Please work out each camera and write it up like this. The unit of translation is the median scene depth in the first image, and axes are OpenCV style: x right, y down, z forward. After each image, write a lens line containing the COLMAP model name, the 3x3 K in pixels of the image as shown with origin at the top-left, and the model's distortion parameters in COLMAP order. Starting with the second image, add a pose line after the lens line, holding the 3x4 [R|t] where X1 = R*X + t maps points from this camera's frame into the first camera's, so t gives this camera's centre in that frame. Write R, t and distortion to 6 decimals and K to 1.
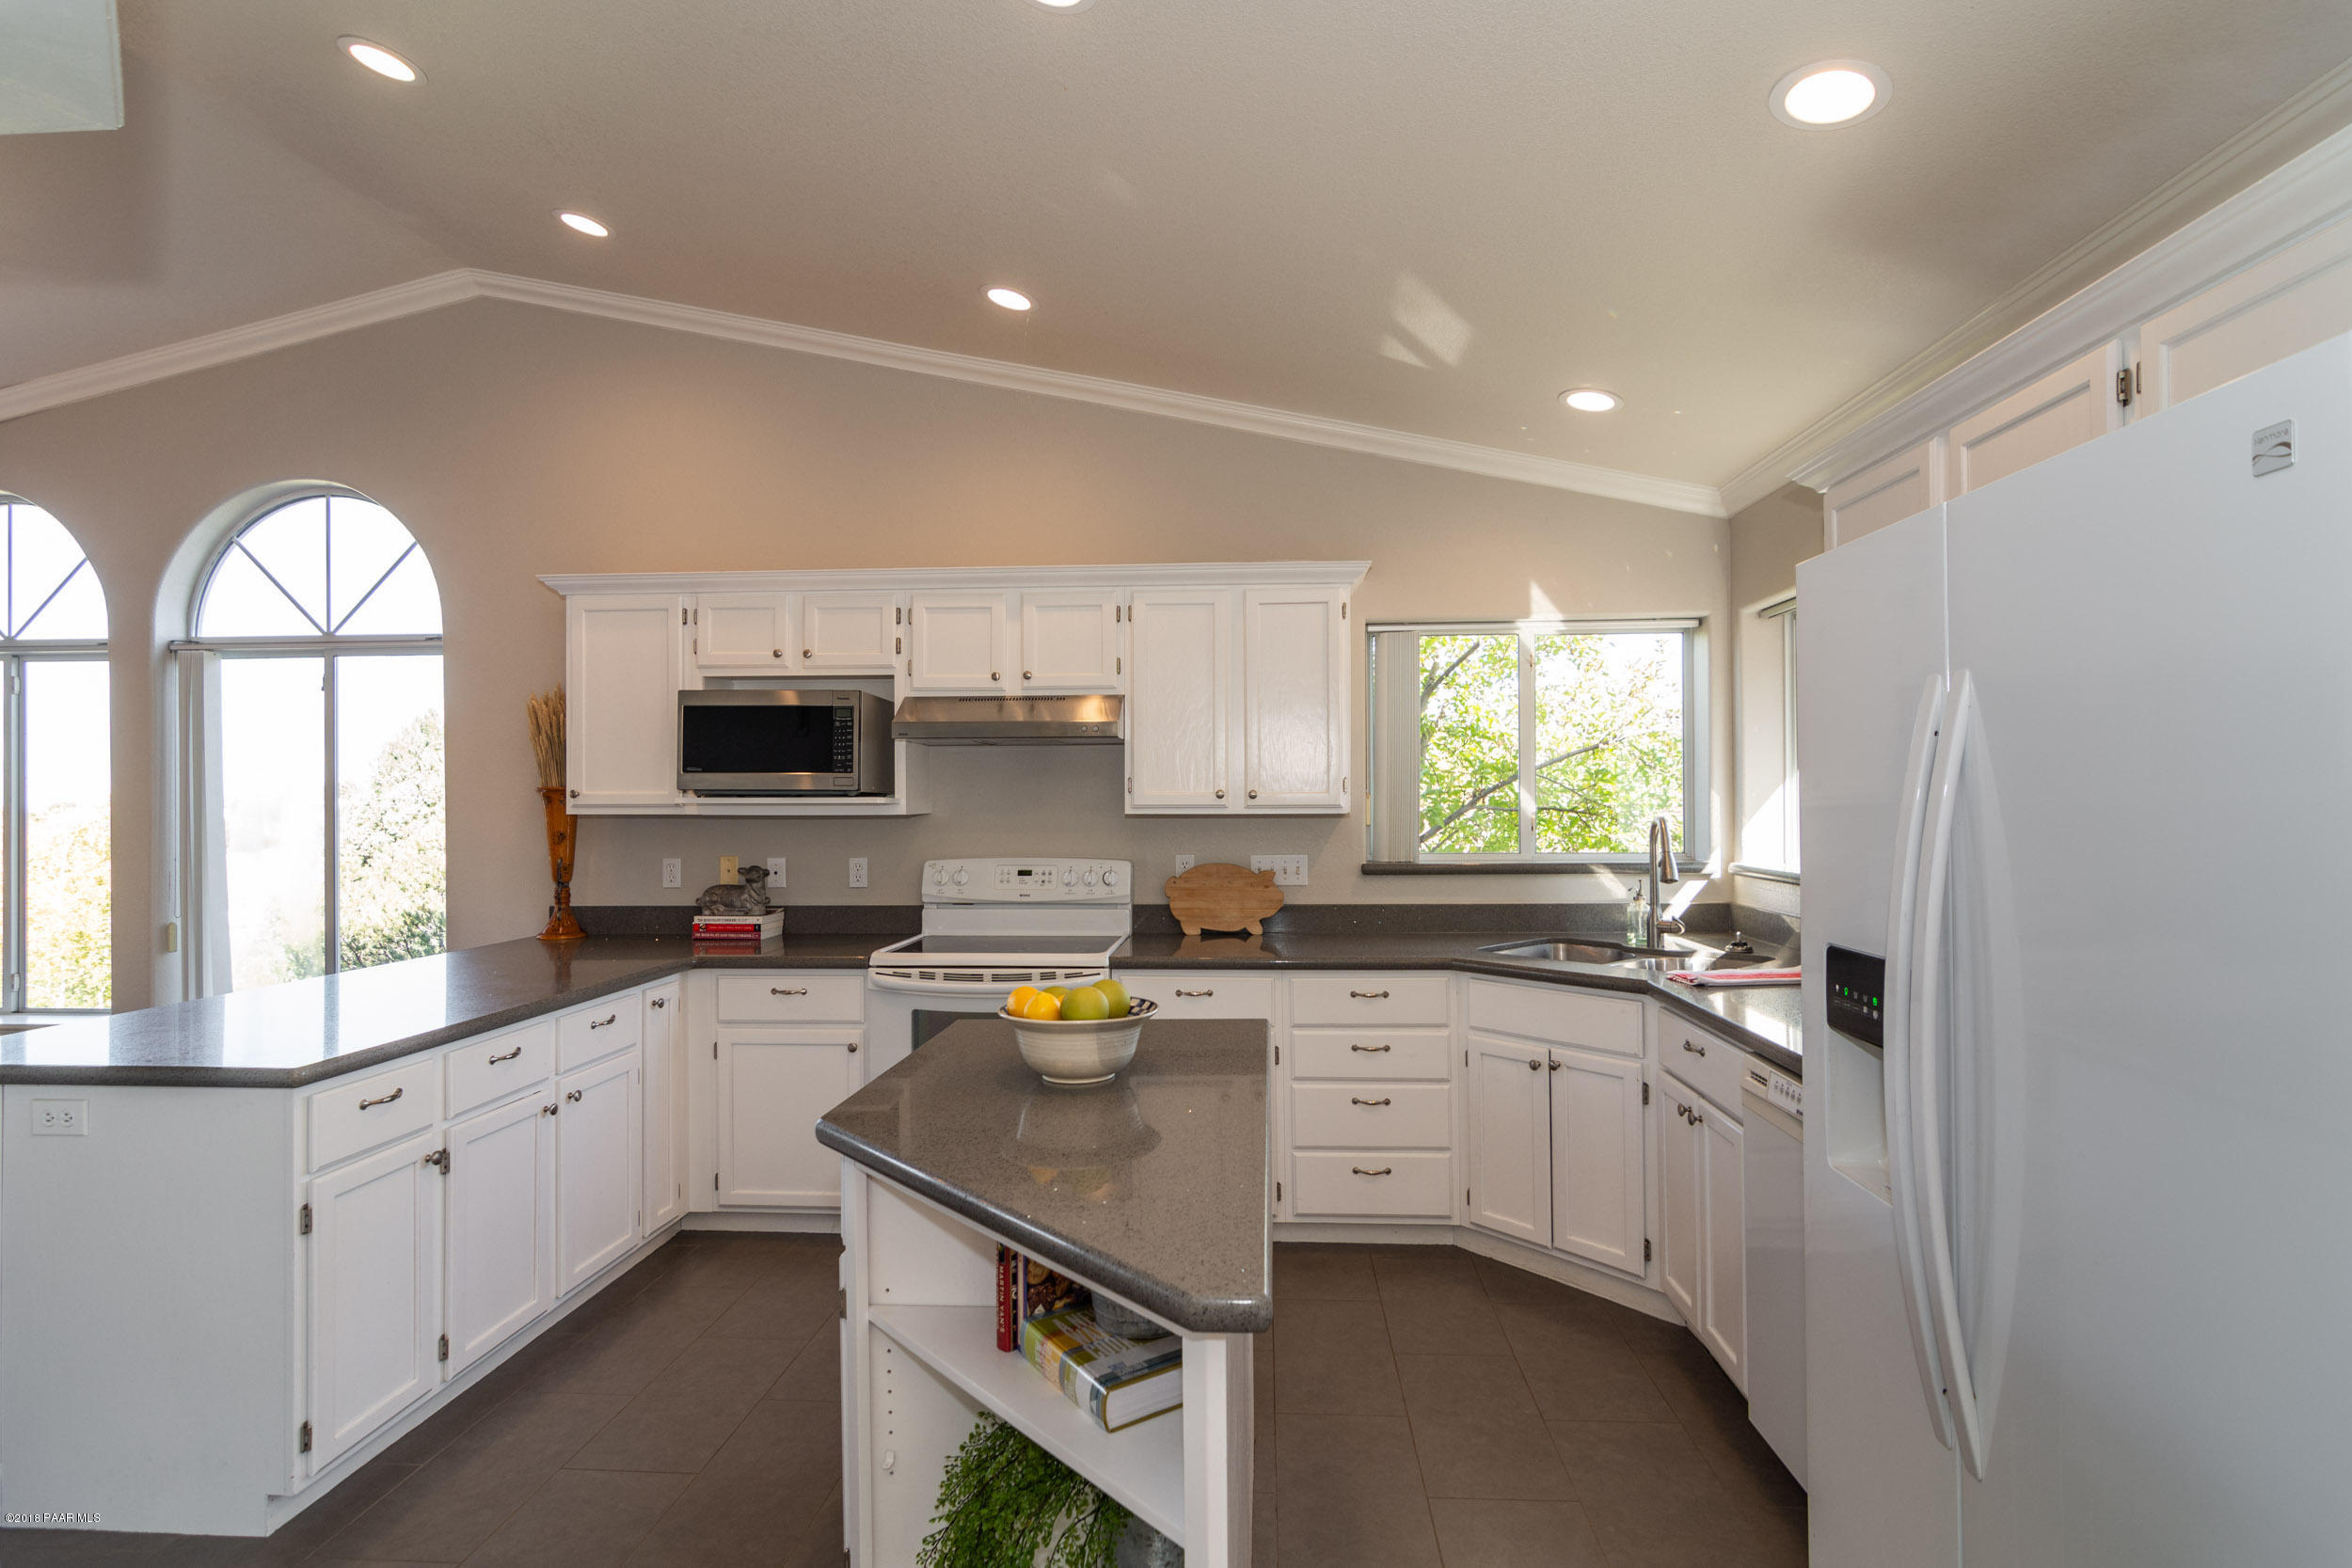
lens RADIAL K [[1133.9, 0, 1177.9], [0, 1133.9, 786.6], [0, 0, 1]] dist [-0.004602, 0.002195]
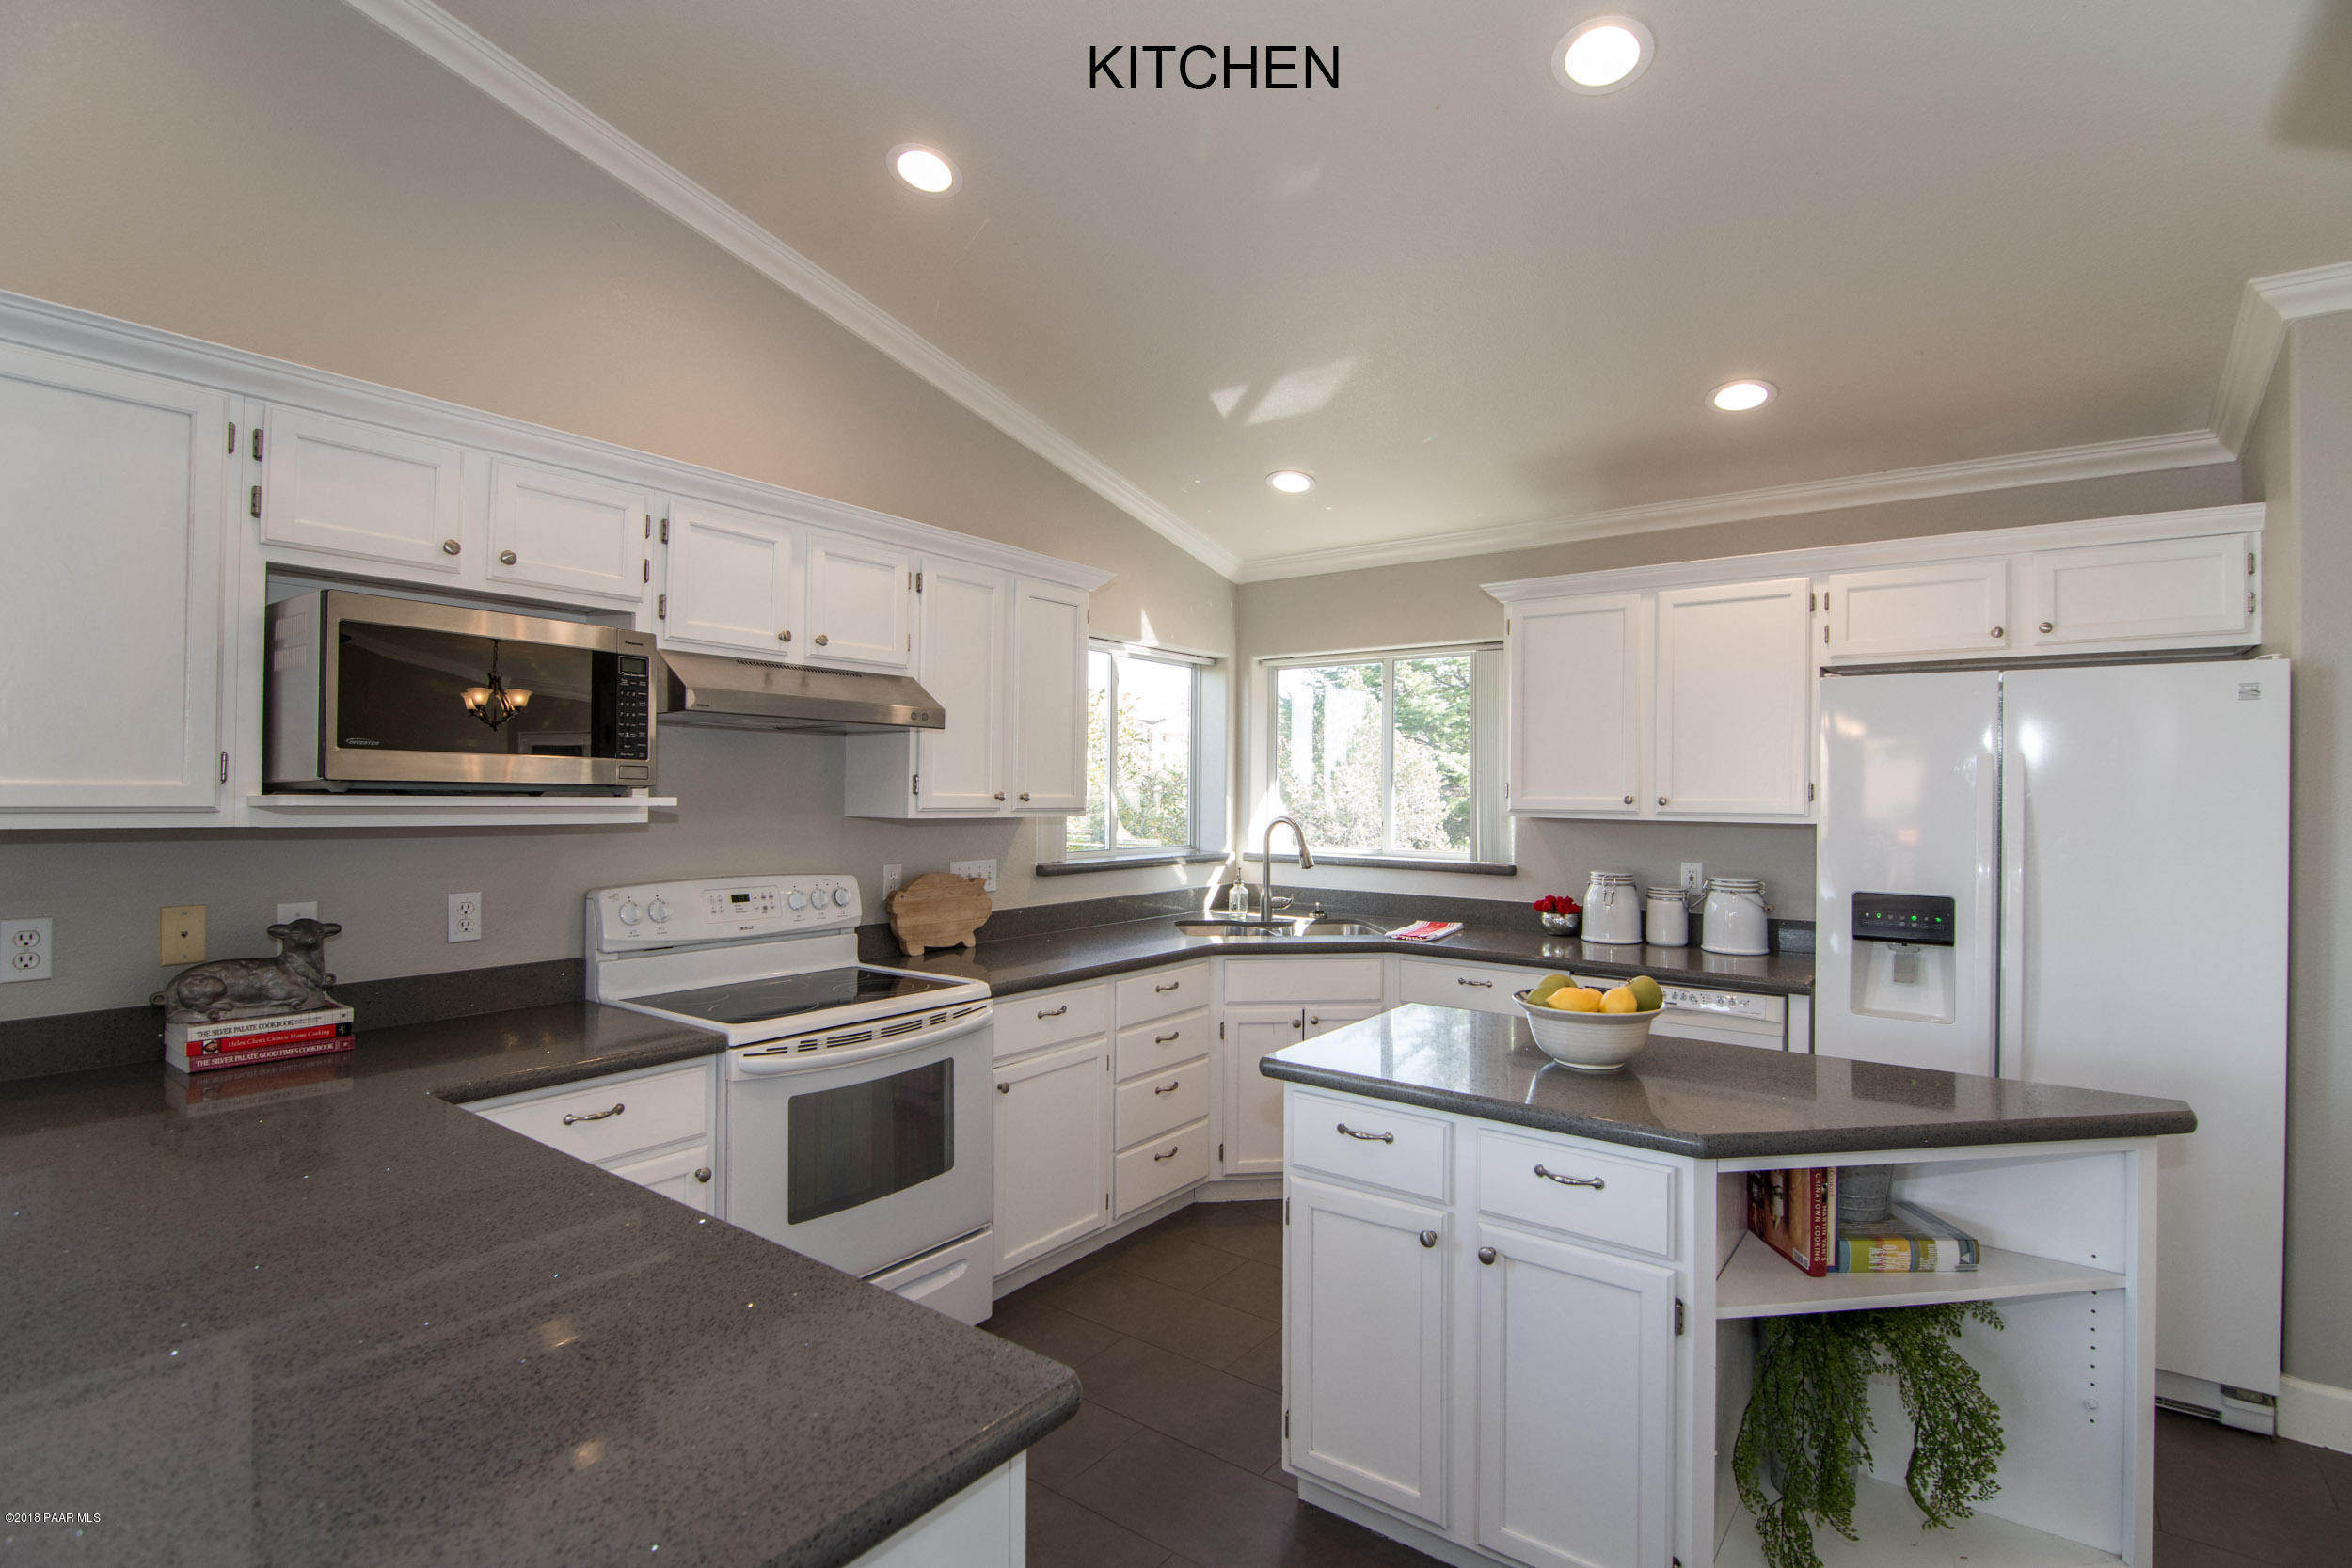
lens RADIAL K [[1133.9, 0, 1165.9], [0, 1133.9, 782.9], [0, 0, 1]] dist [-0.004602, 0.002195]
pose [[0.537560, 0.017579, 0.843042, -0.625751], [-0.025584, 0.999662, -0.004531, -0.003579], [-0.842837, -0.019133, 0.537829, 0.370125]]
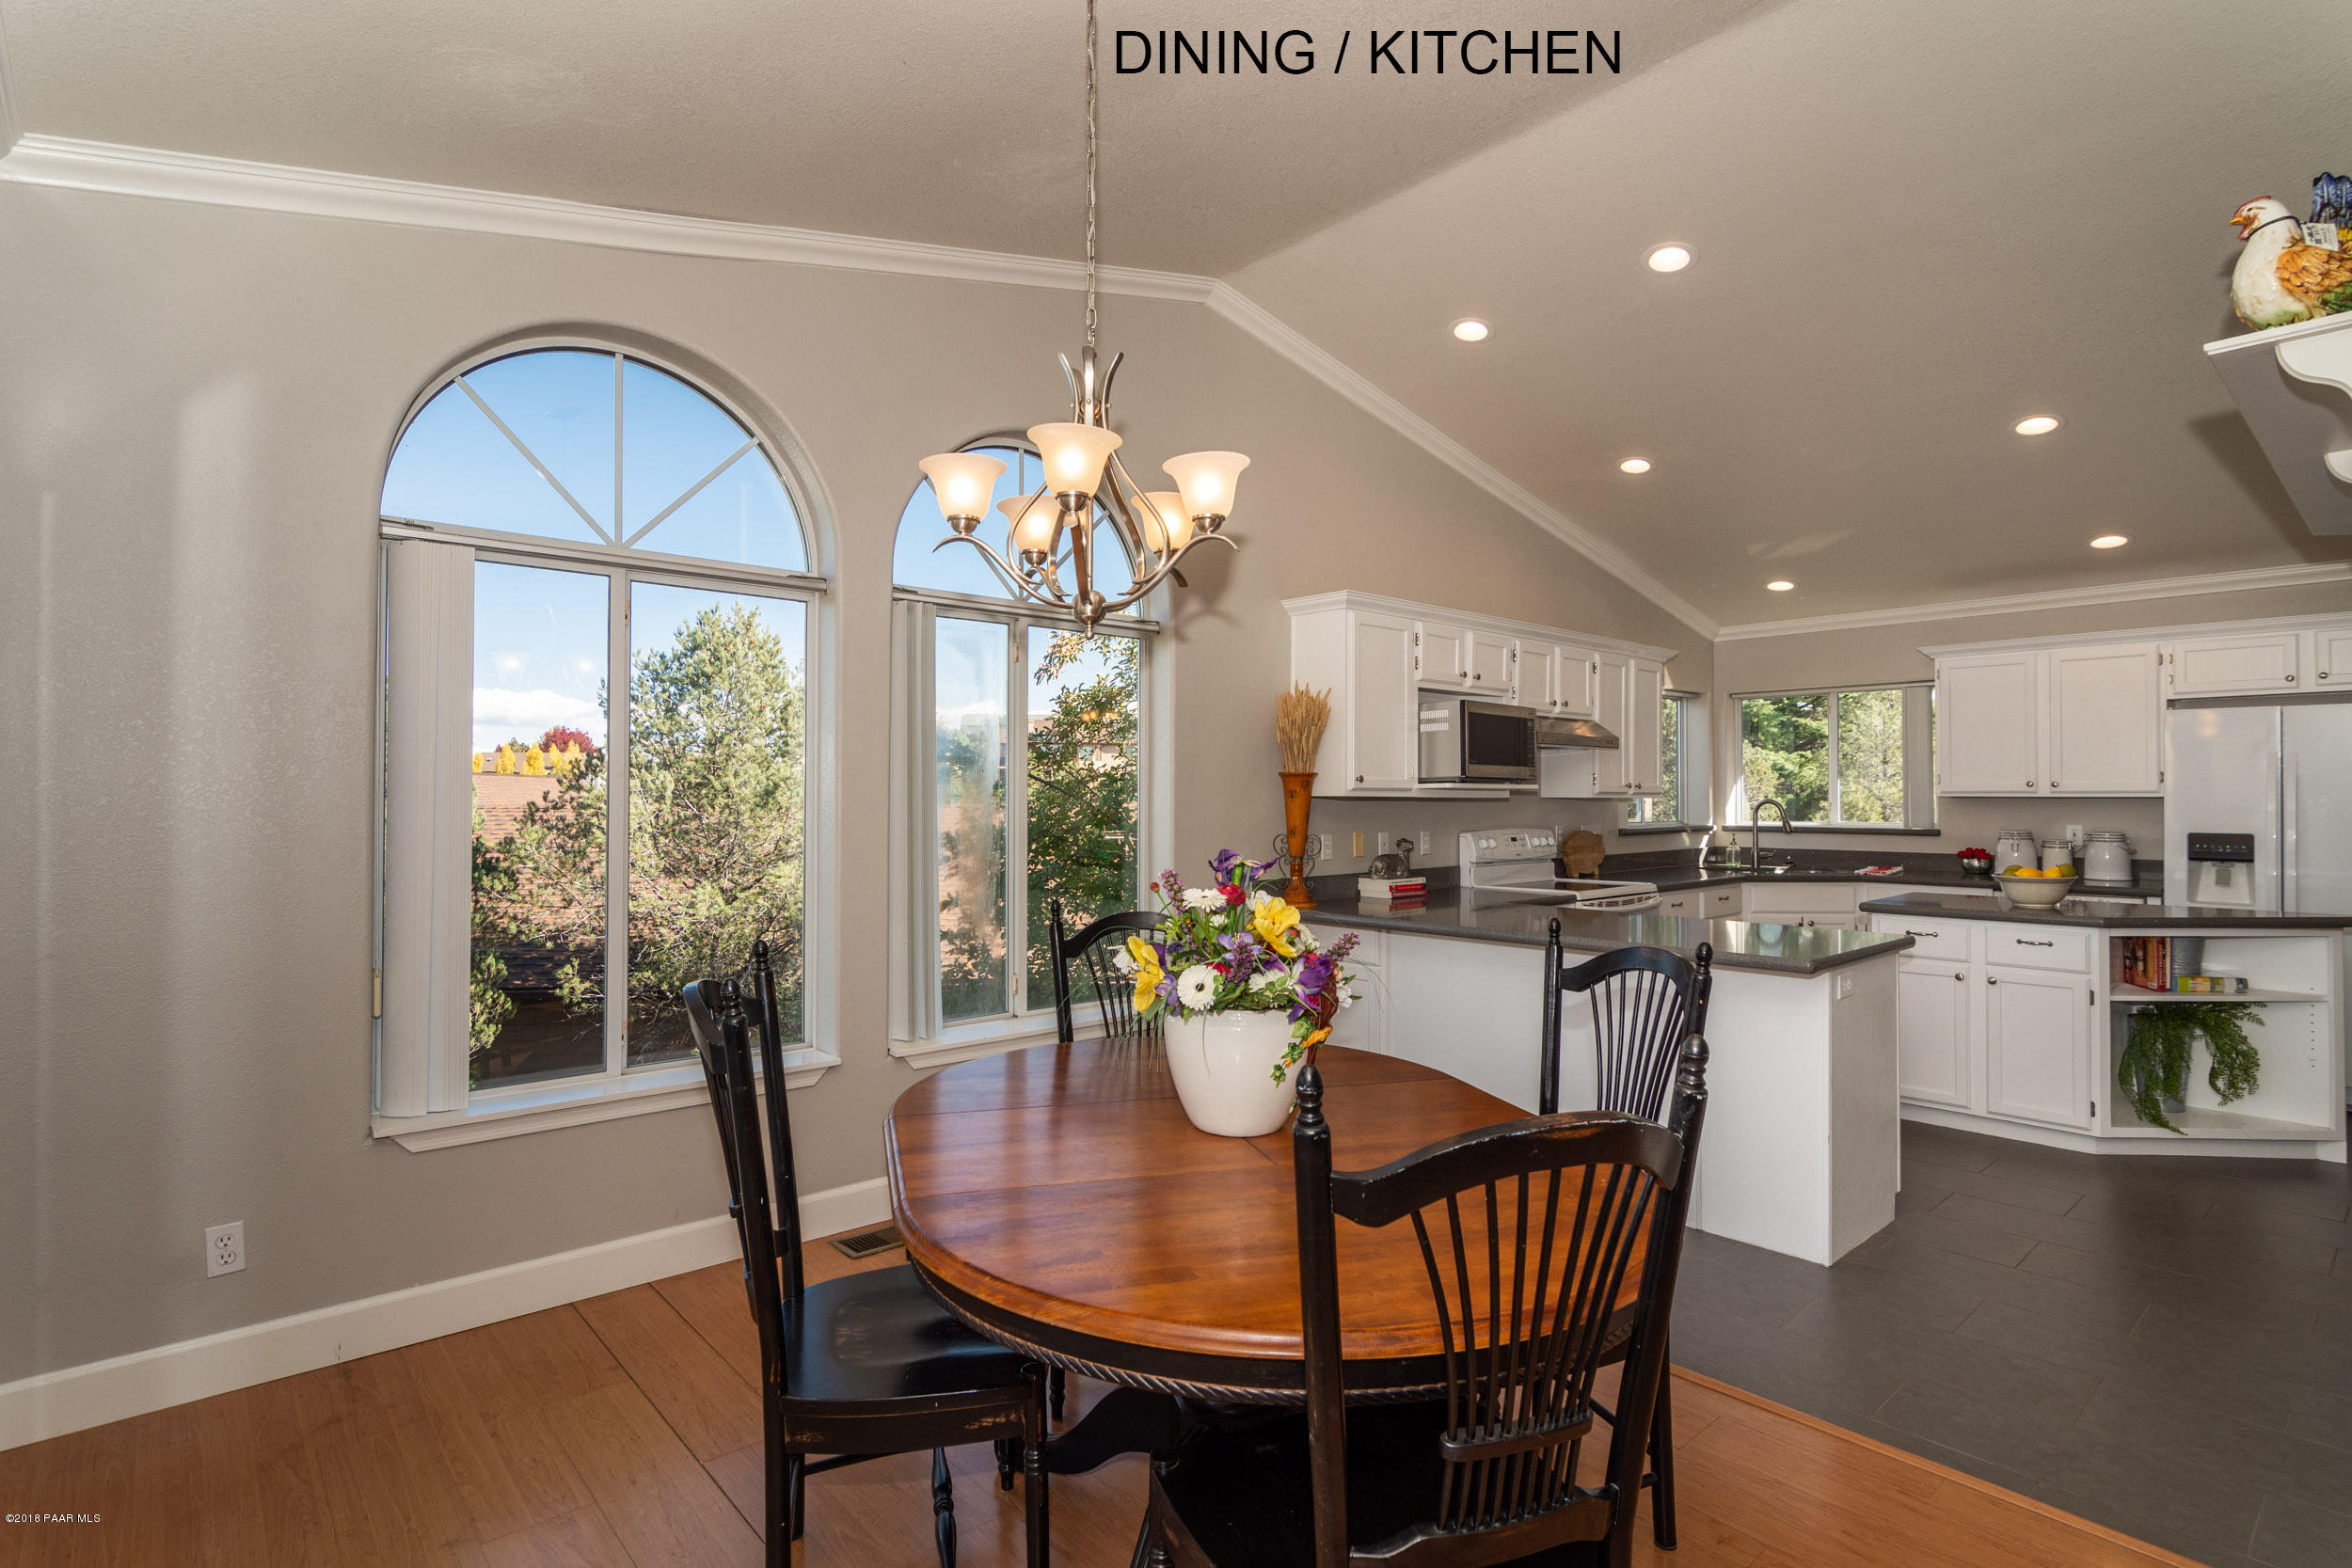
lens RADIAL K [[1133.9, 0, 1187.4], [0, 1133.9, 786.2], [0, 0, 1]] dist [-0.004602, 0.002195]
pose [[0.696102, 0.013222, 0.717821, -1.464480], [-0.015625, 0.999873, -0.003264, 0.021197], [-0.717773, -0.008944, 0.696220, 0.310189]]
